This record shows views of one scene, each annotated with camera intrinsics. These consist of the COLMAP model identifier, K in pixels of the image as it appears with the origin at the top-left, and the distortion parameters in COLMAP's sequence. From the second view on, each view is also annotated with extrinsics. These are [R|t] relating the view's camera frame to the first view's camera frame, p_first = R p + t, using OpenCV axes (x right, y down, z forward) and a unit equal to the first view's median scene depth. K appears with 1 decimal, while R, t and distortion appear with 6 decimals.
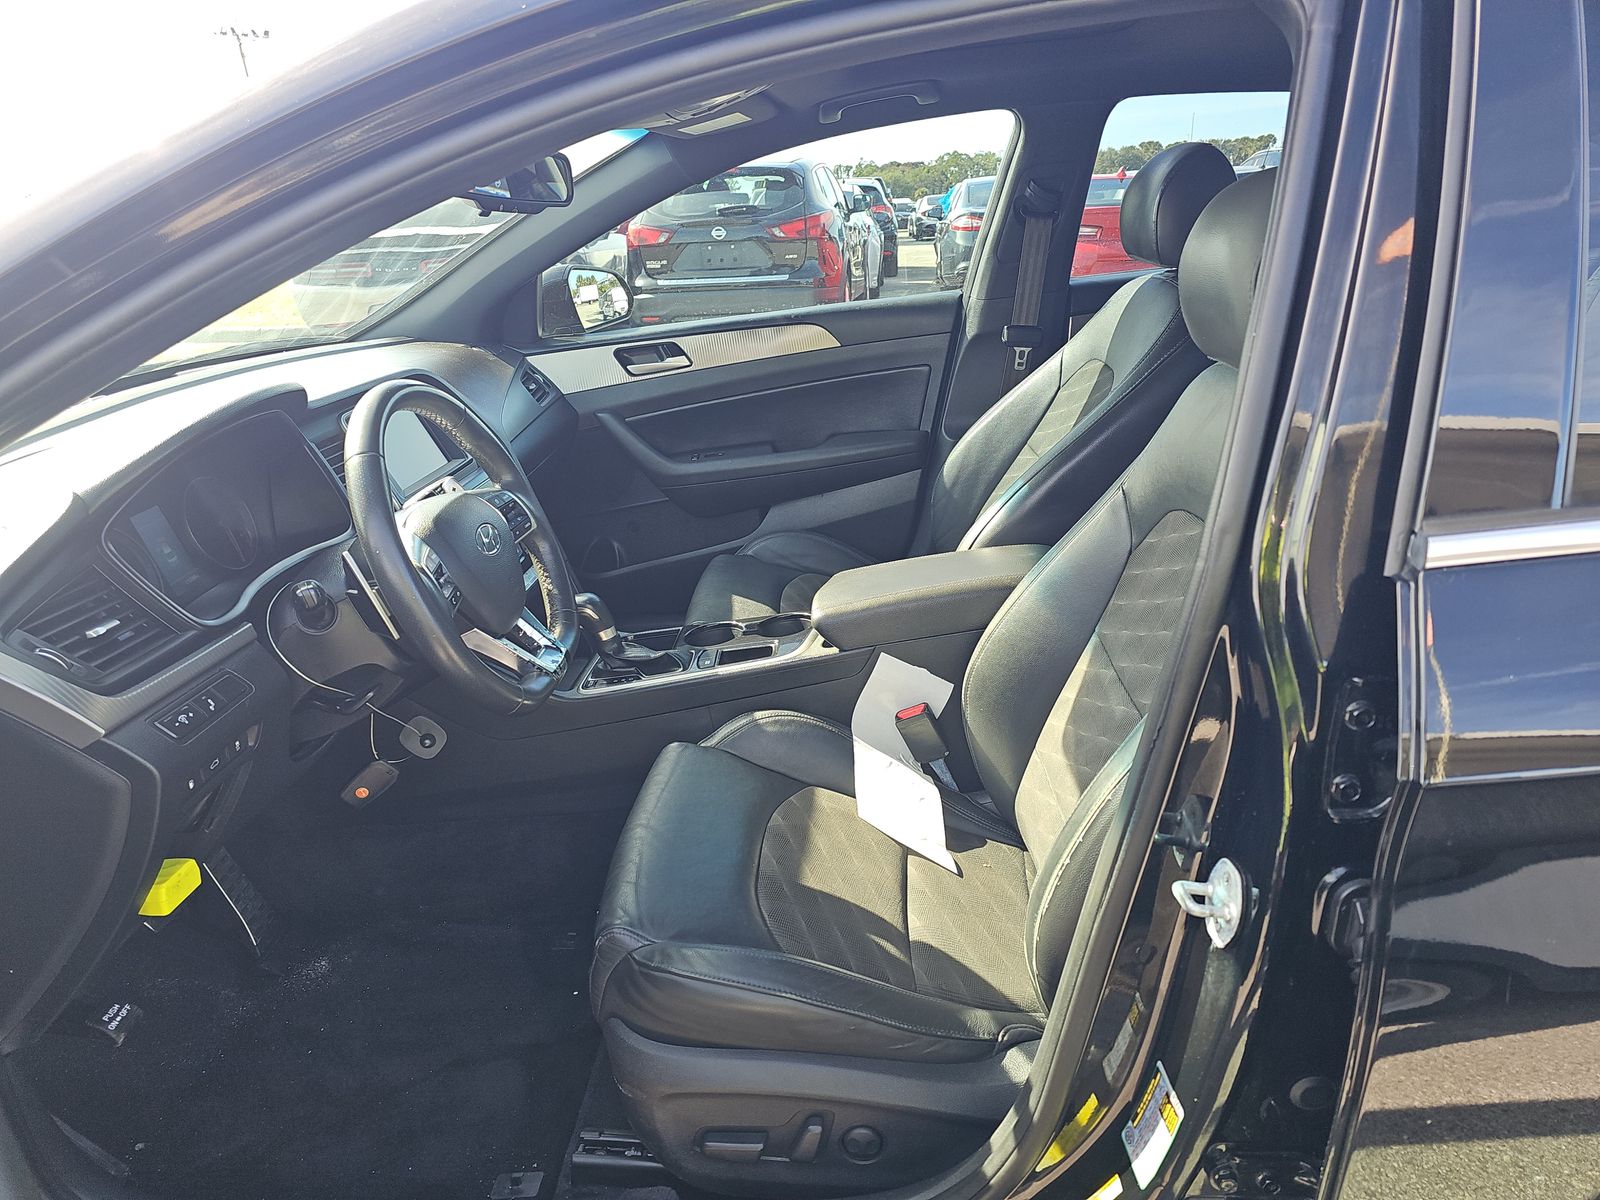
lens RADIAL K [[1024.2, 0, 806.1], [0, 1024.2, 599.7], [0, 0, 1]] dist [0.041476, -0.037823]
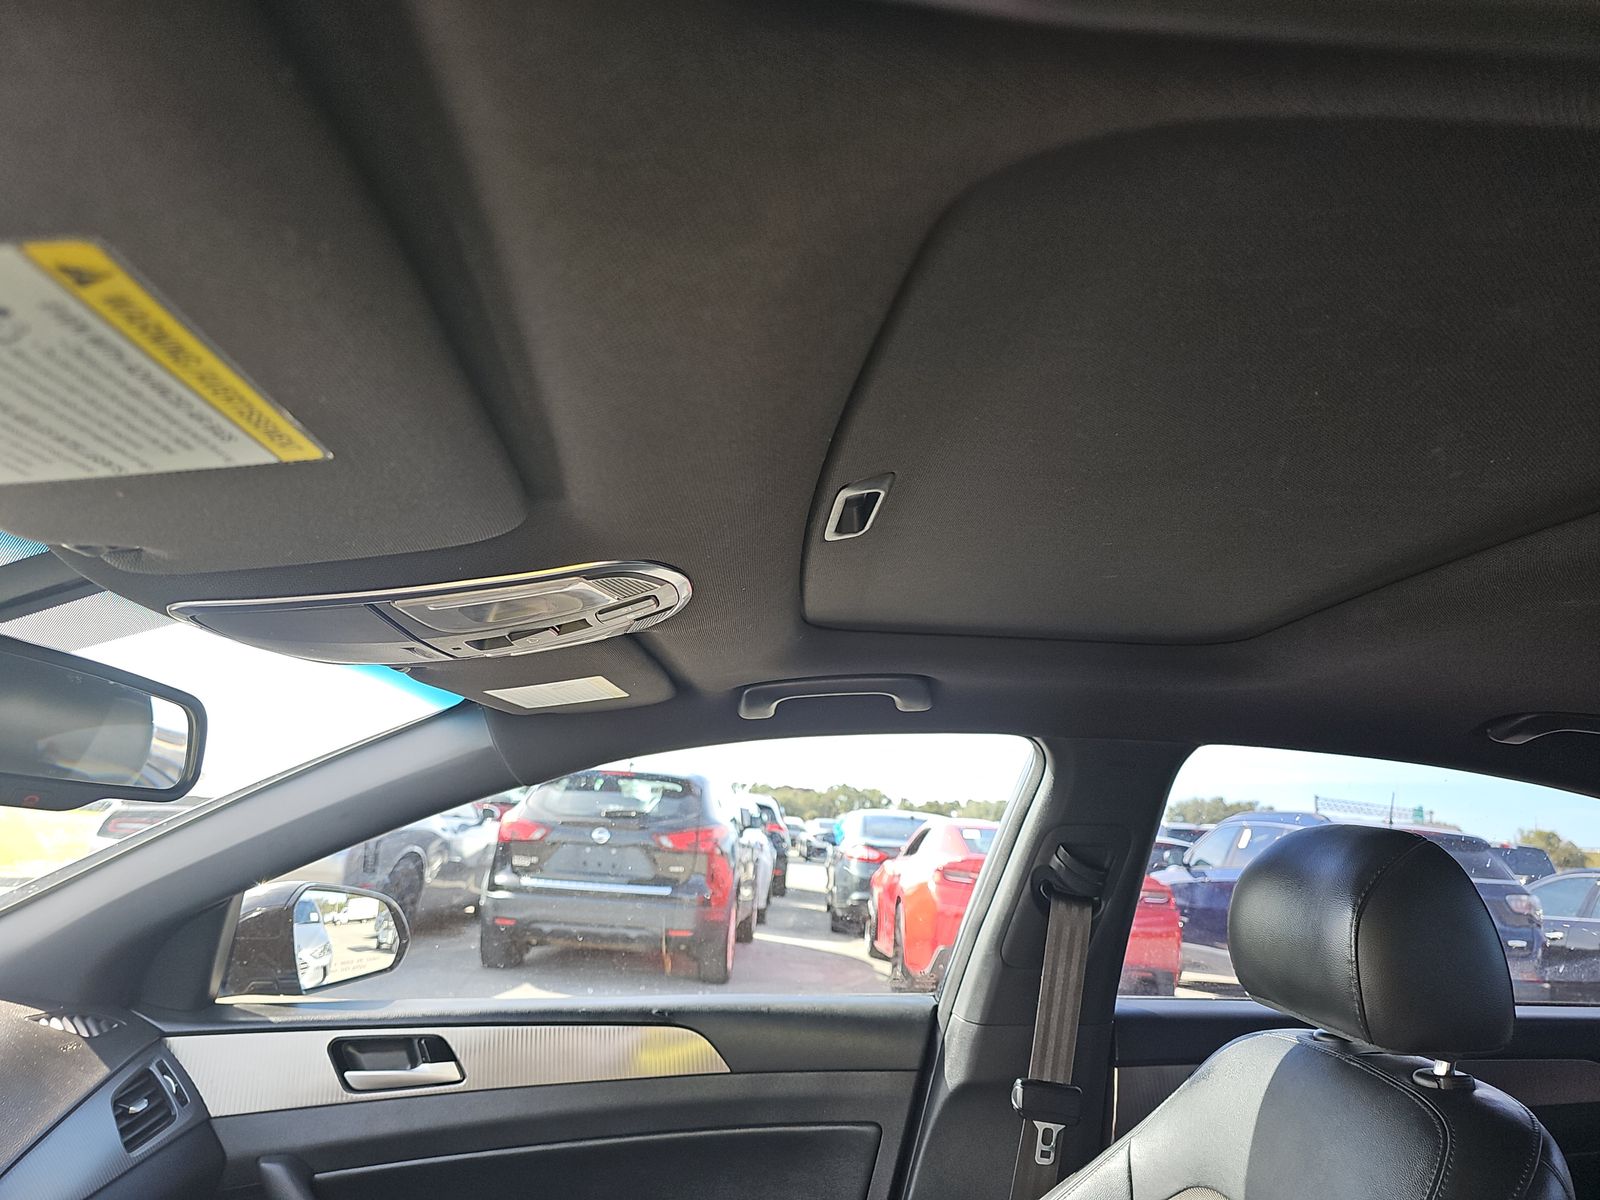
lens RADIAL K [[1024.2, 0, 806.1], [0, 1024.2, 599.7], [0, 0, 1]] dist [0.041476, -0.037823]
pose [[0.988447, 0.131972, 0.074542, -0.000439], [-0.069971, 0.833572, -0.547962, -0.042655], [-0.134452, 0.536416, 0.833175, 0.101121]]
